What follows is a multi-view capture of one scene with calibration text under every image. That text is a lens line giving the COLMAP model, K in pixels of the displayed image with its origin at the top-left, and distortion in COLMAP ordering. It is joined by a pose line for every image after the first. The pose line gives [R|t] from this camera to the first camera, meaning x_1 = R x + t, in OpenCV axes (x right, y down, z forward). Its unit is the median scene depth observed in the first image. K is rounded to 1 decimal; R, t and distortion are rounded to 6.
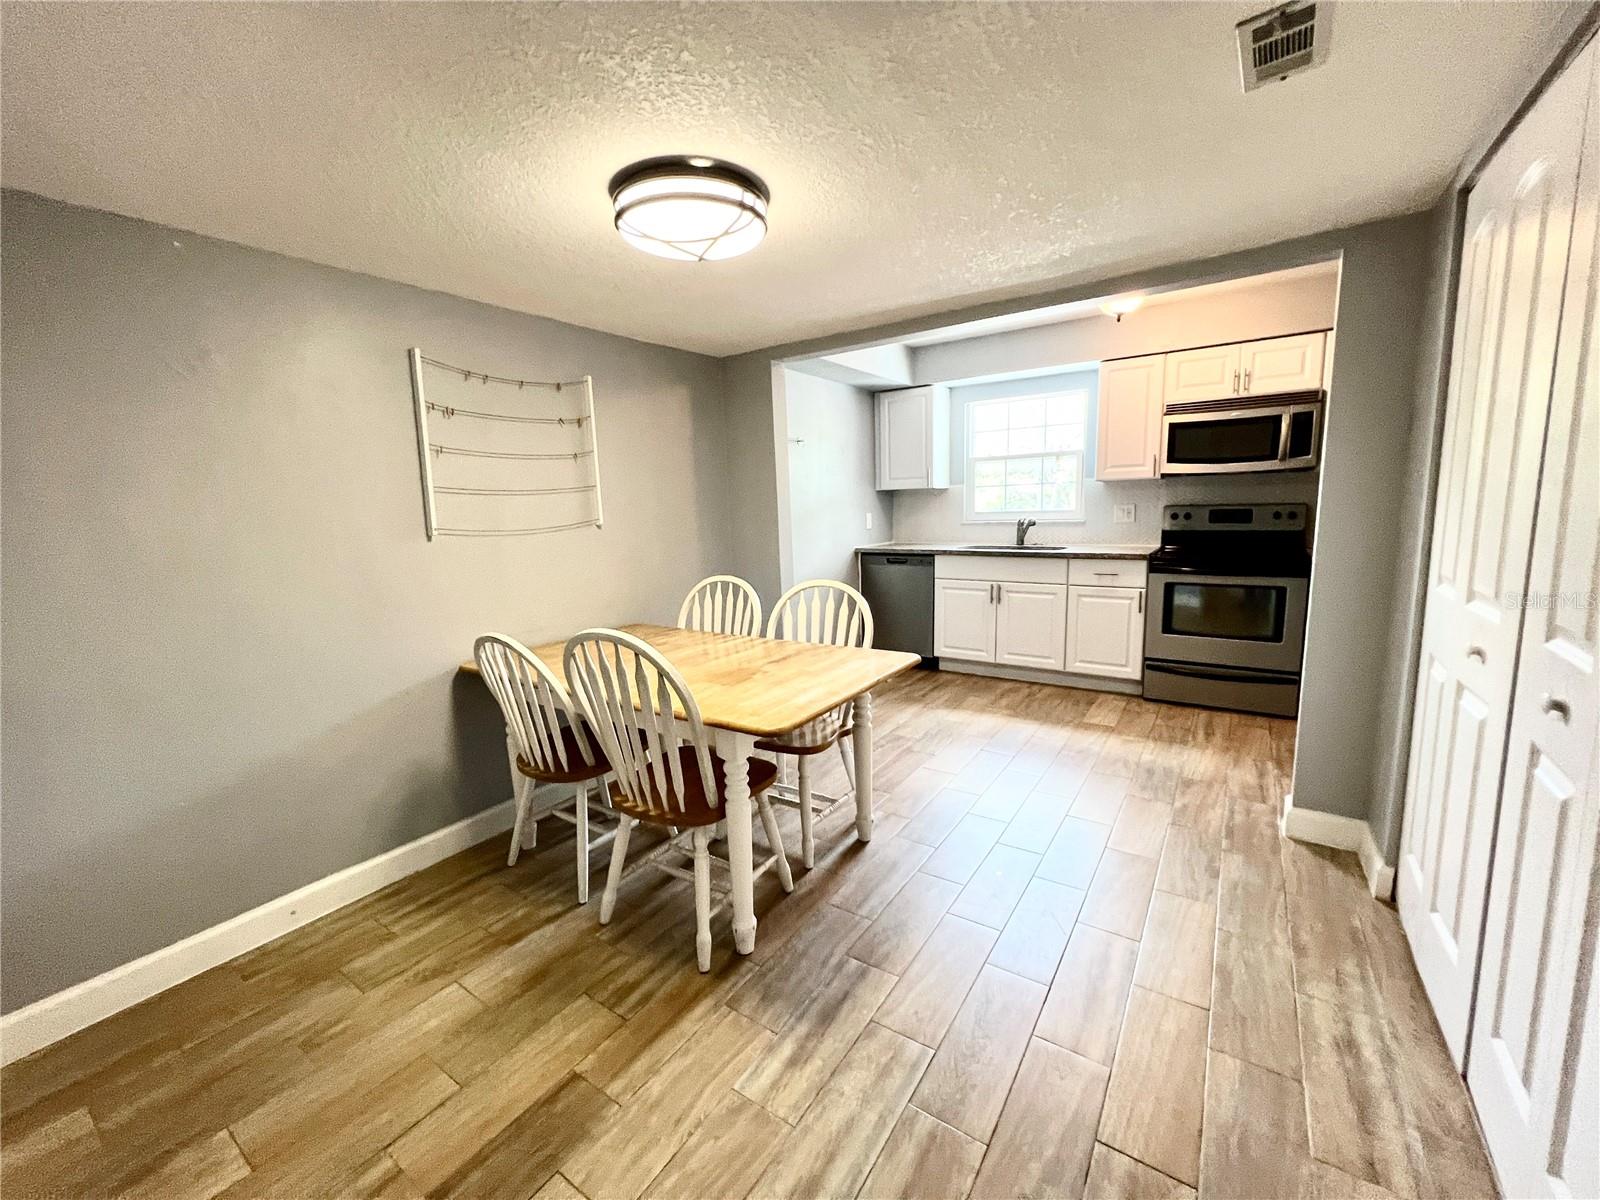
lens RADIAL K [[643.6, 0, 802.3], [0, 643.6, 602.4], [0, 0, 1]] dist [-0.002824, 0.000828]
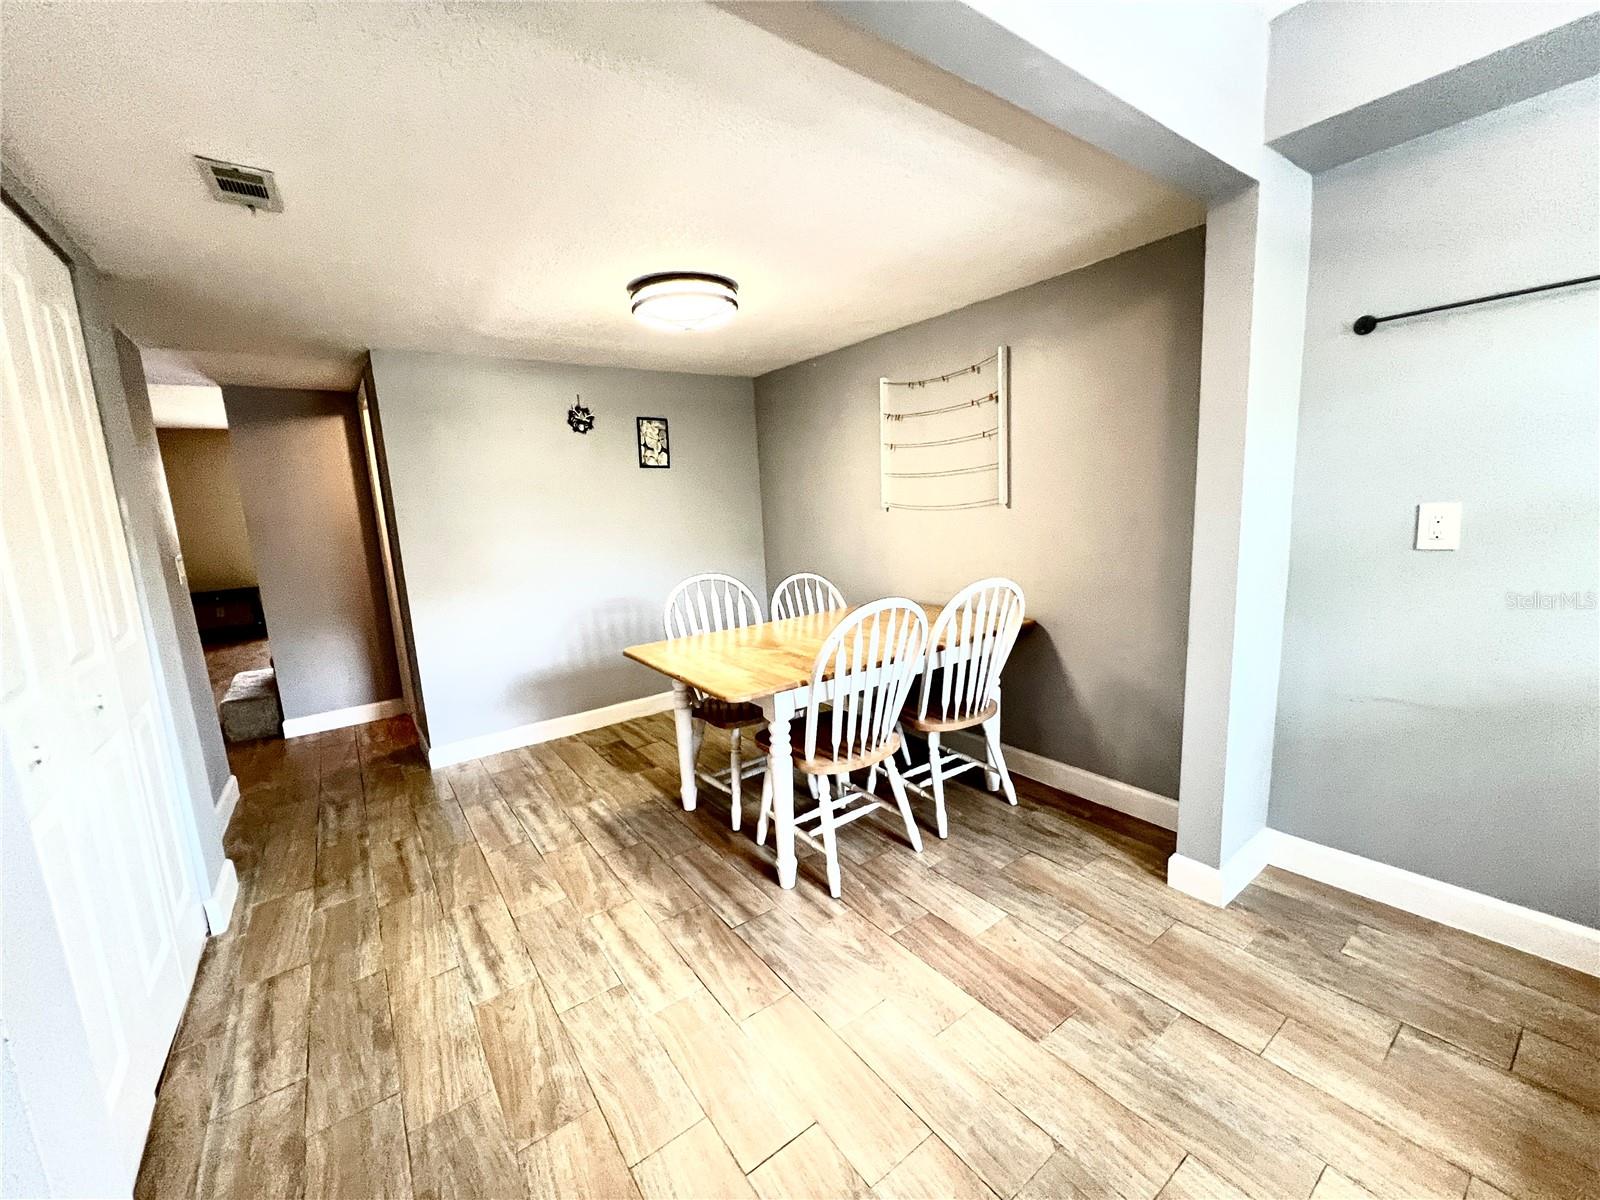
lens RADIAL K [[643.6, 0, 796.1], [0, 643.6, 601.6], [0, 0, 1]] dist [-0.002824, 0.000828]
pose [[-0.336191, 0.204716, -0.919275, 0.516171], [-0.081379, 0.966124, 0.244911, -0.141038], [0.938271, 0.157146, -0.308143, 0.765161]]
